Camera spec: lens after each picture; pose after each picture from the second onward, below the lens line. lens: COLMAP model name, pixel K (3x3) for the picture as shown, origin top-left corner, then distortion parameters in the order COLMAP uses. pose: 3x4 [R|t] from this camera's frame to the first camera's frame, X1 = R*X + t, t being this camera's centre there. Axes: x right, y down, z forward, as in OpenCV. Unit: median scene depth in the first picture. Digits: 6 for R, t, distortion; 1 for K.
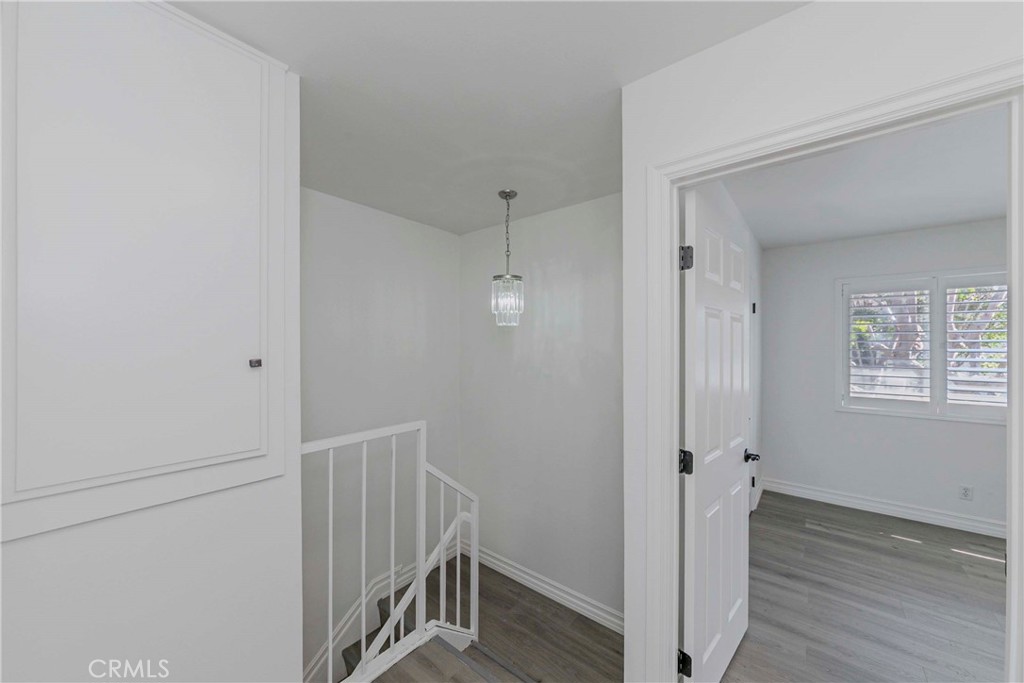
lens RADIAL K [[373.6, 0, 522.0], [0, 373.6, 350.7], [0, 0, 1]] dist [0.003761, 0.000145]
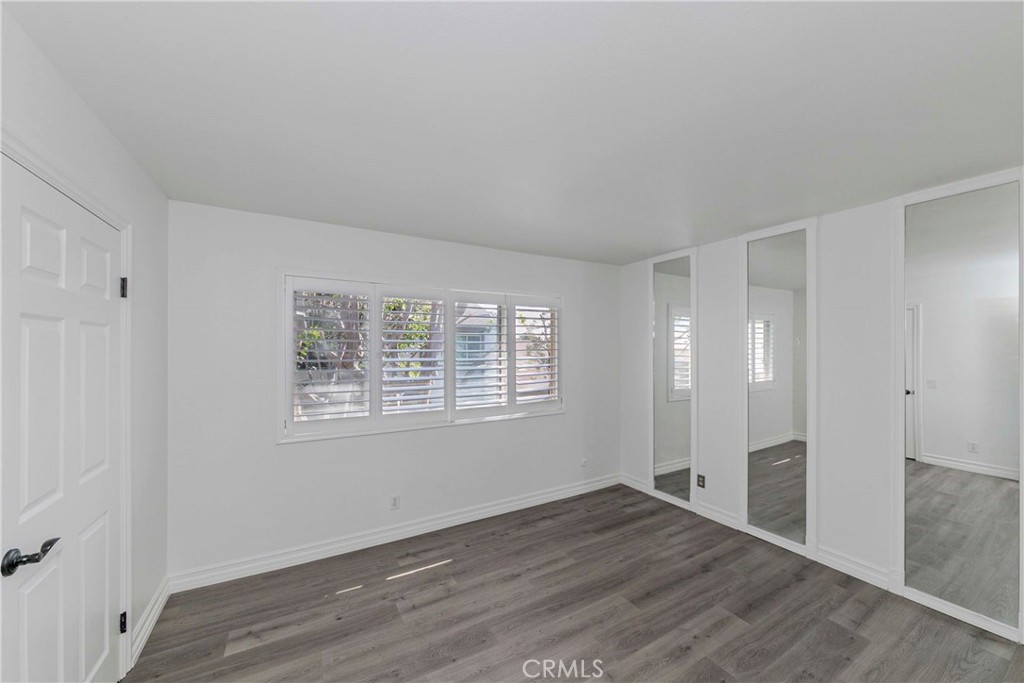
lens RADIAL K [[373.6, 0, 511.4], [0, 373.6, 349.2], [0, 0, 1]] dist [0.003761, 0.000145]
pose [[0.360874, 0.007316, 0.932586, 0.335291], [0.001823, 0.999962, -0.008550, -0.021060], [-0.932613, 0.004785, 0.360847, 0.325376]]
